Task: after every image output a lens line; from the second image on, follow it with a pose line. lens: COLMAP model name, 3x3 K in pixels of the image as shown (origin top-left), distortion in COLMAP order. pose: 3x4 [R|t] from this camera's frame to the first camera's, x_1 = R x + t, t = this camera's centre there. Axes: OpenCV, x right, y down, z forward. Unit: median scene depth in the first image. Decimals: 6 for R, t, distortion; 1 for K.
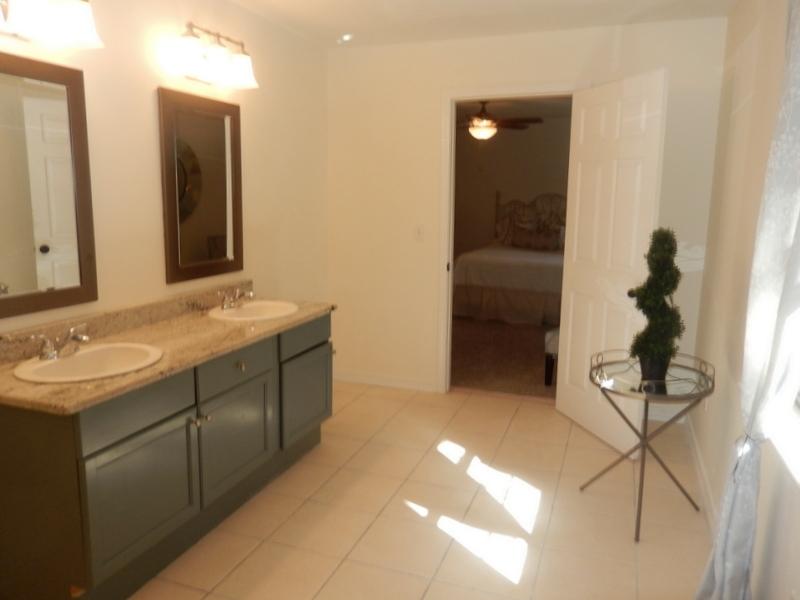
lens RADIAL K [[601.0, 0, 399.1], [0, 601.0, 298.3], [0, 0, 1]] dist [0.010037, -0.000744]
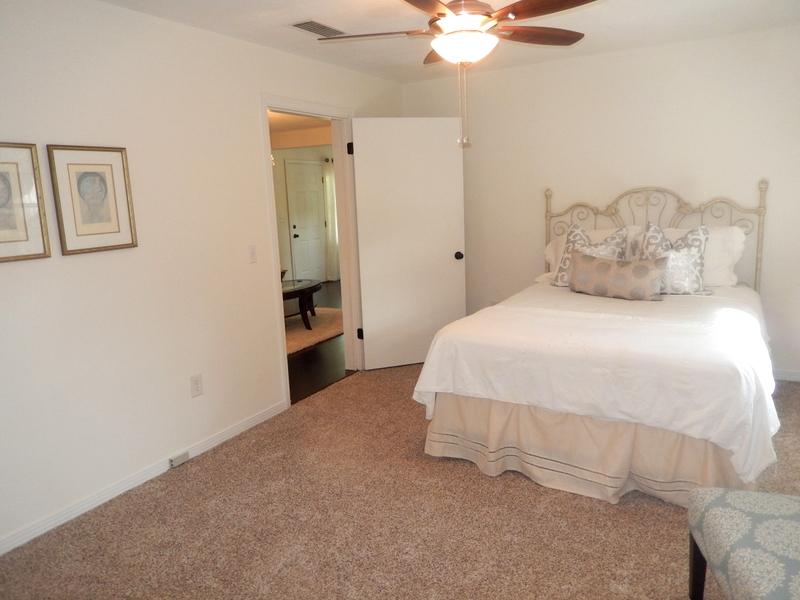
lens RADIAL K [[601.0, 0, 400.9], [0, 601.0, 301.0], [0, 0, 1]] dist [0.010037, -0.000744]
pose [[0.987970, -0.018706, -0.153508, 0.120520], [0.017762, 0.999814, -0.007515, -0.075436], [0.153620, 0.004698, 0.988119, 0.452366]]
